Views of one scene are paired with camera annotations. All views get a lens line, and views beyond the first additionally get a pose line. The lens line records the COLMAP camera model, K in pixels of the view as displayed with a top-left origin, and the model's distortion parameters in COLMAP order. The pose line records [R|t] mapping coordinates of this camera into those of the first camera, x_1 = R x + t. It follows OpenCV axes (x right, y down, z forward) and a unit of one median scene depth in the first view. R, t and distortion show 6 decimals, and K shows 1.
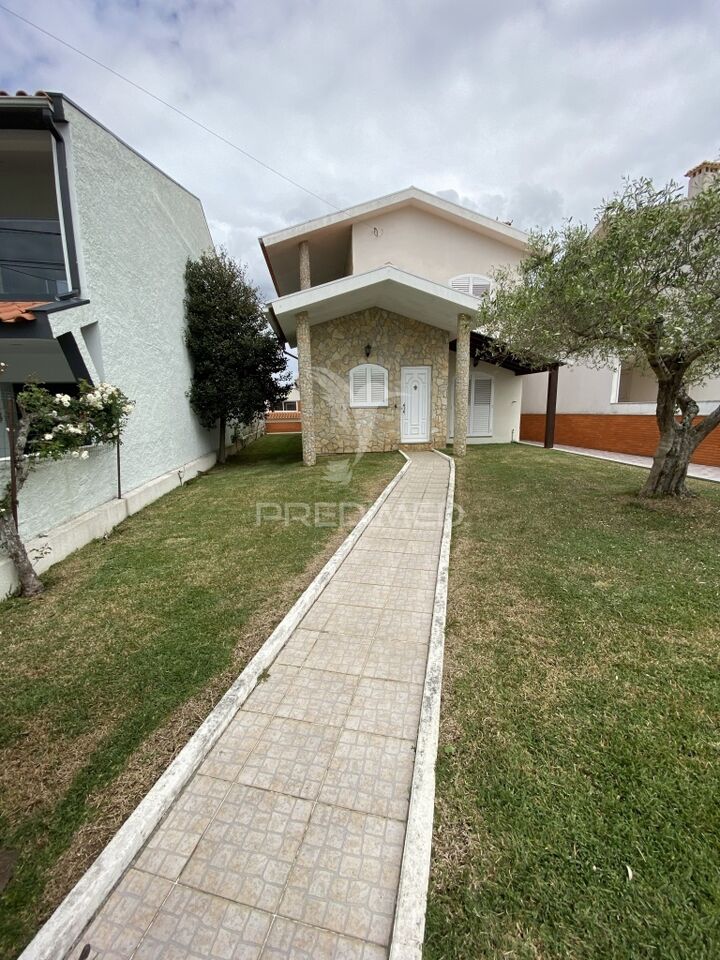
lens RADIAL K [[385.8, 0, 360.0], [0, 385.8, 480.0], [0, 0, 1]] dist [0.000914, -0.014735]
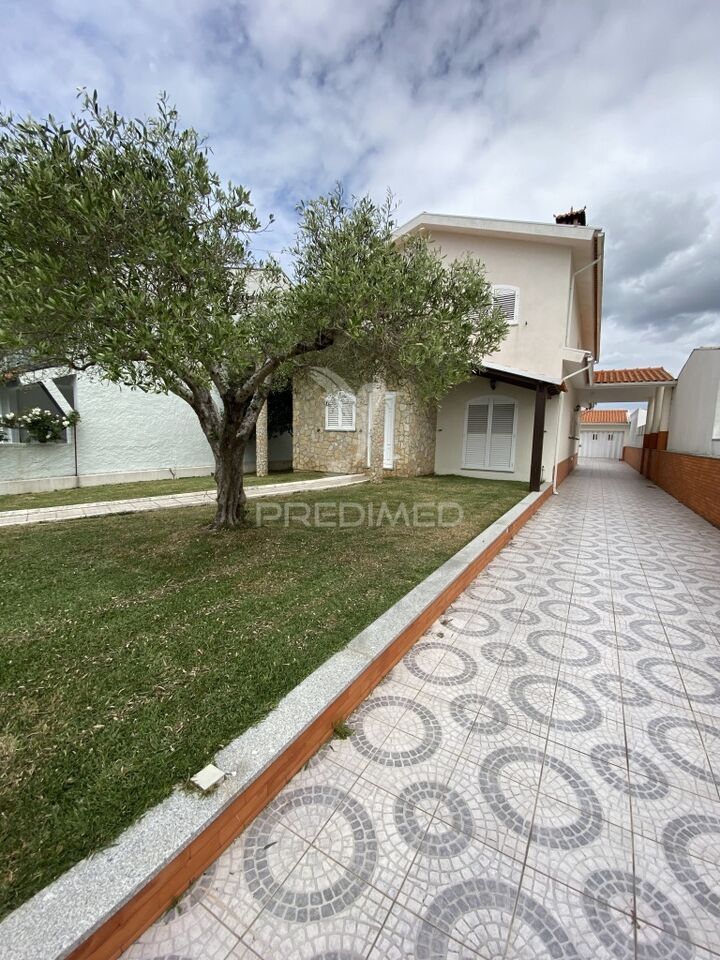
lens RADIAL K [[385.8, 0, 360.0], [0, 385.8, 480.0], [0, 0, 1]] dist [0.000914, -0.014735]
pose [[0.798349, 0.105549, -0.592873, 0.716844], [-0.136492, 0.990613, -0.007438, -0.052568], [0.586523, 0.086861, 0.805261, 0.176863]]
